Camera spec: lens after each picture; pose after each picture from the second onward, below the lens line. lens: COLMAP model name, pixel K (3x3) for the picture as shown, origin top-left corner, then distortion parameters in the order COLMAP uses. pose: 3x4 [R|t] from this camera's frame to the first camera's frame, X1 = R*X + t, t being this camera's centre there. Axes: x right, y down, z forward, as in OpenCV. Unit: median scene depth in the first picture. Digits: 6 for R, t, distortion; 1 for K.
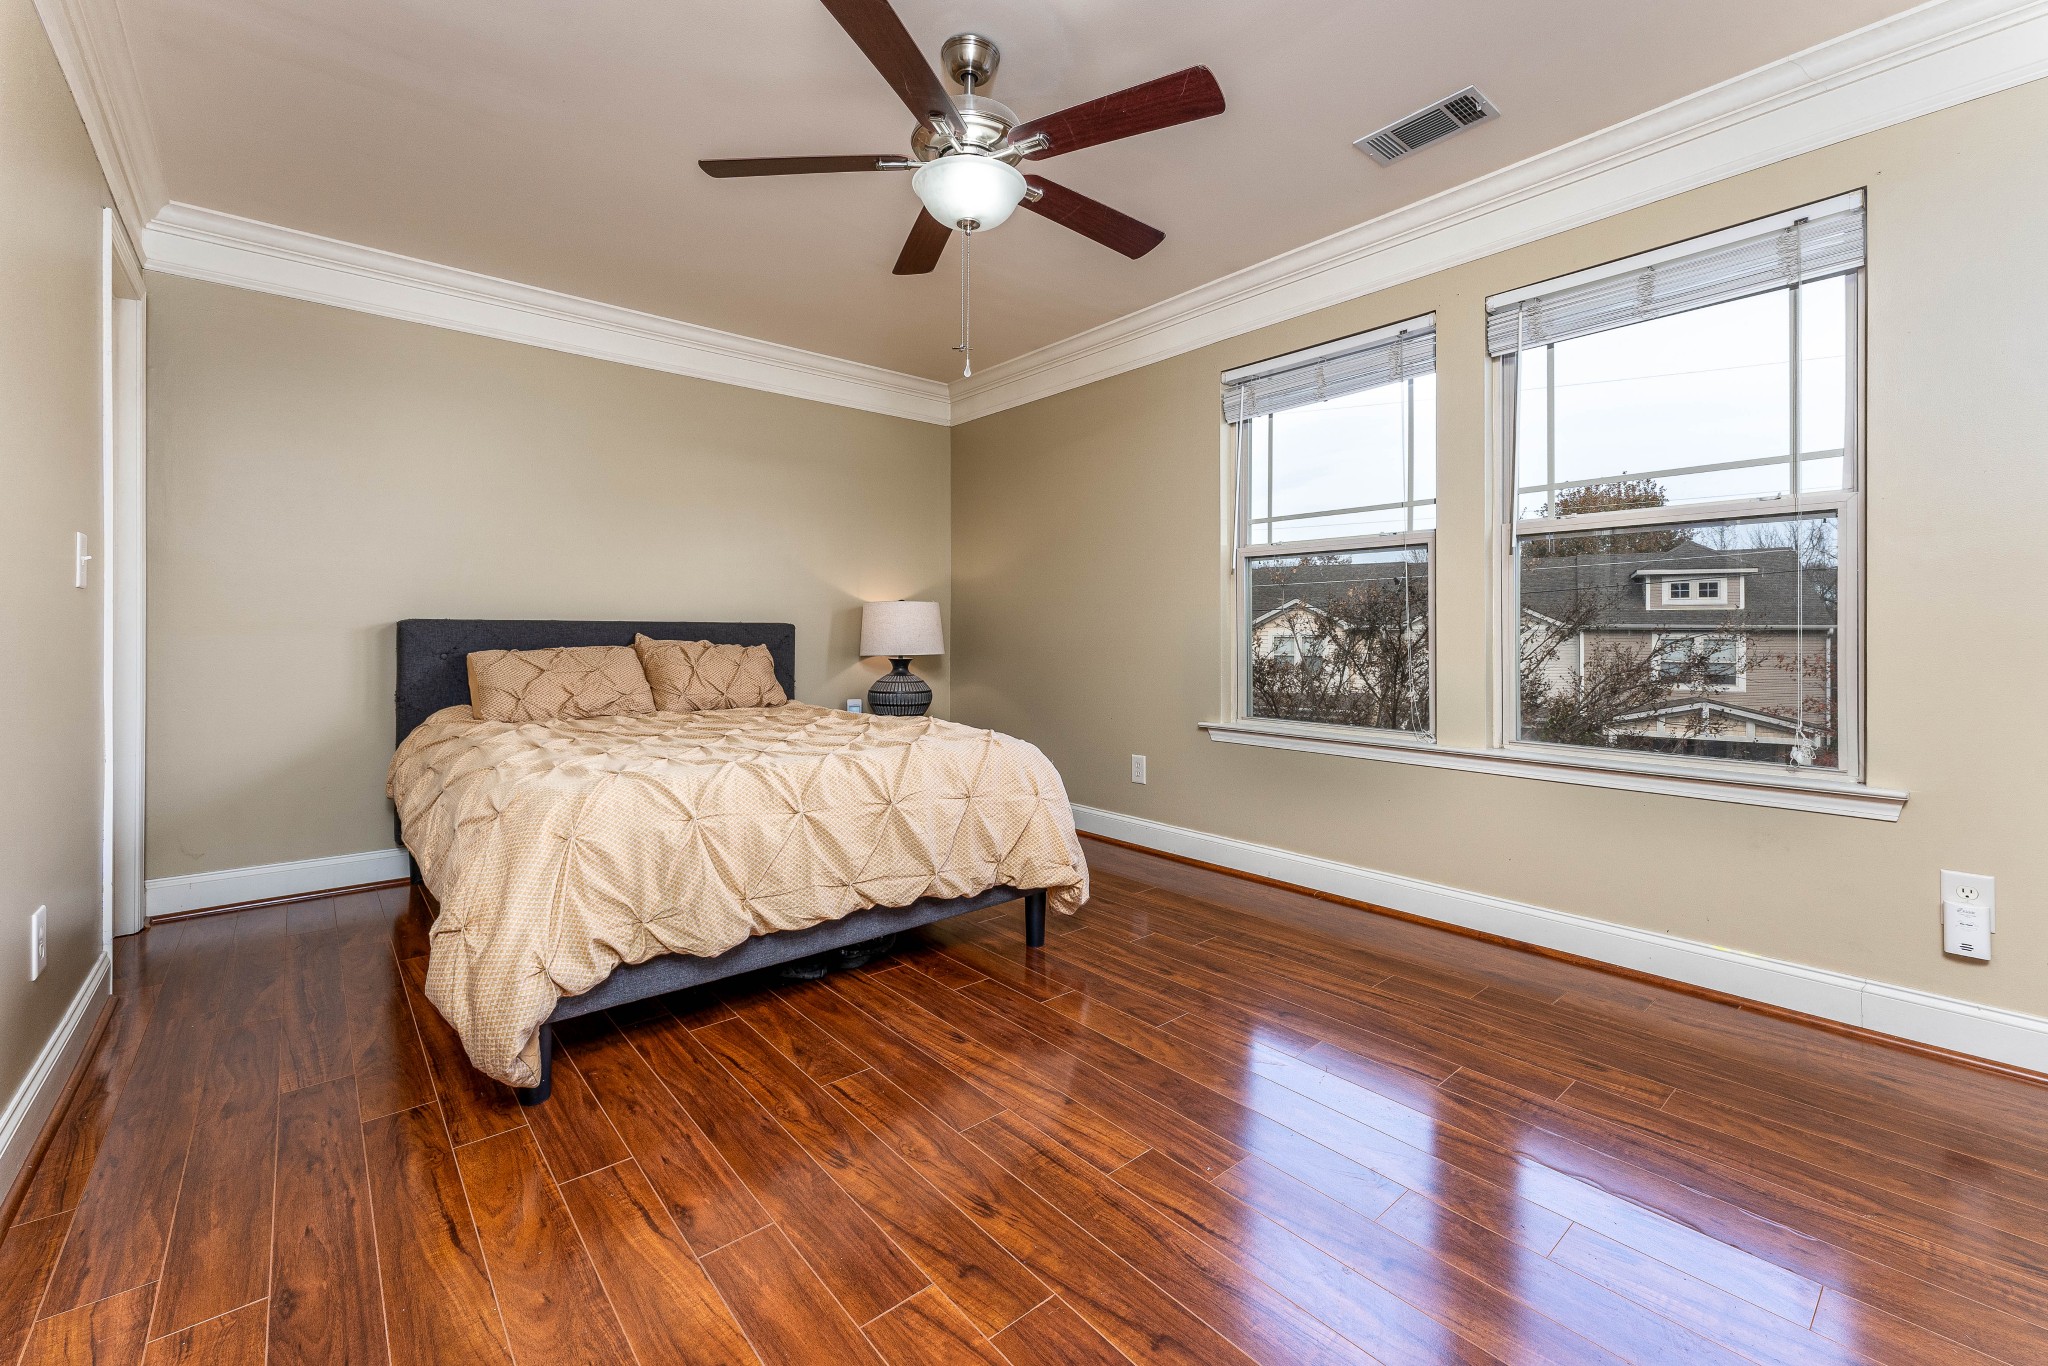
lens RADIAL K [[839.6, 0, 1038.1], [0, 839.6, 634.4], [0, 0, 1]] dist [0.003394, -0.001028]
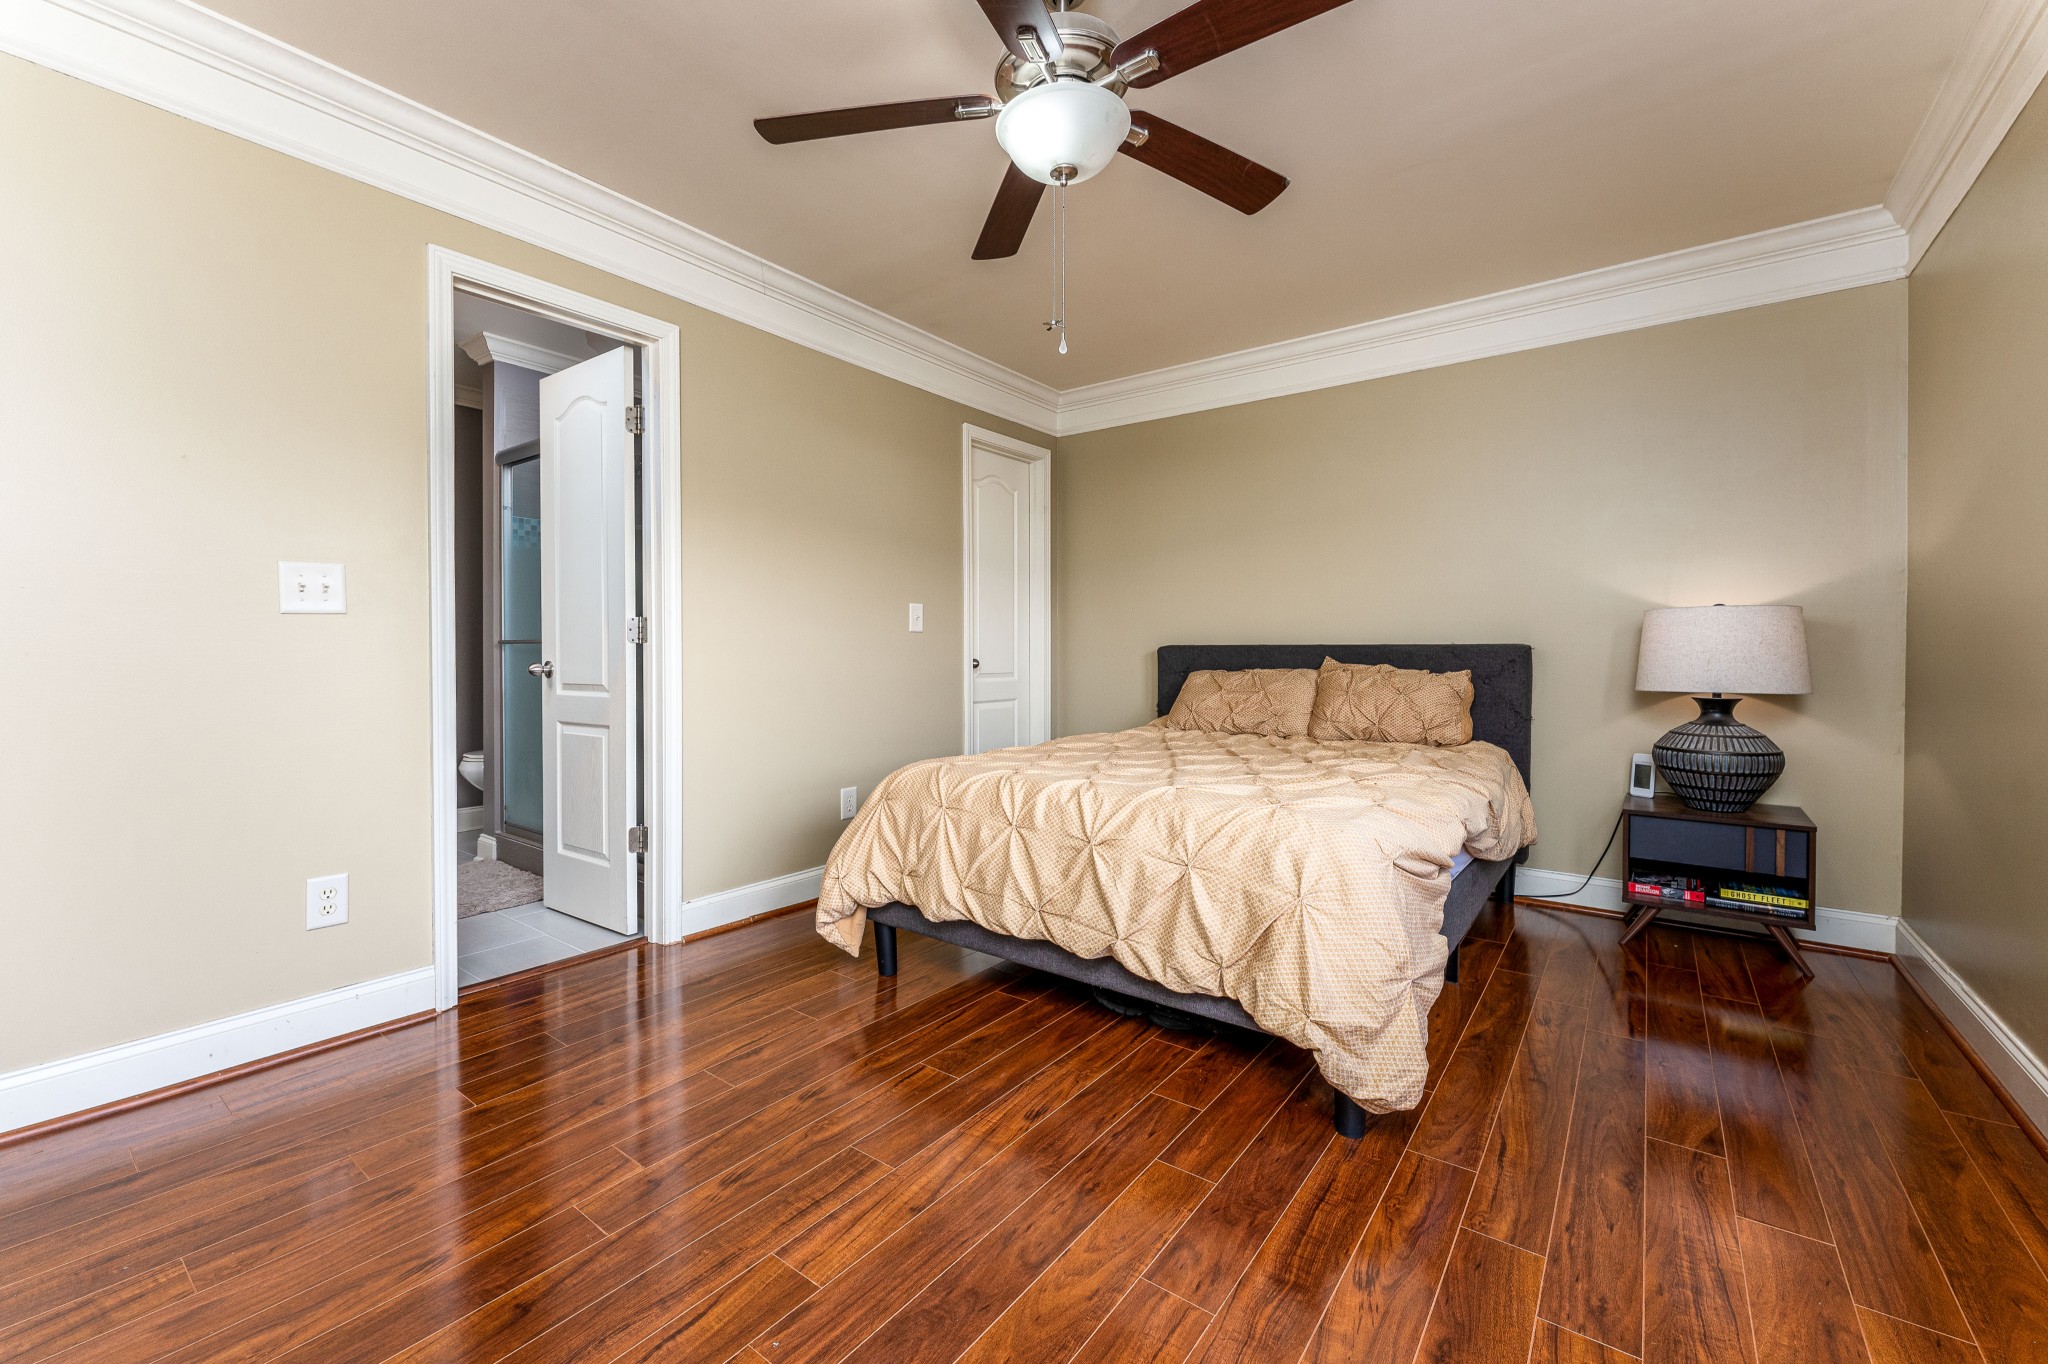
lens RADIAL K [[839.6, 0, 1024.2], [0, 839.6, 668.0], [0, 0, 1]] dist [0.003394, -0.001028]
pose [[0.205837, 0.013891, -0.978488, 0.716552], [-0.002679, 0.999904, 0.013631, -0.000764], [0.978583, -0.000184, 0.205854, 0.760514]]
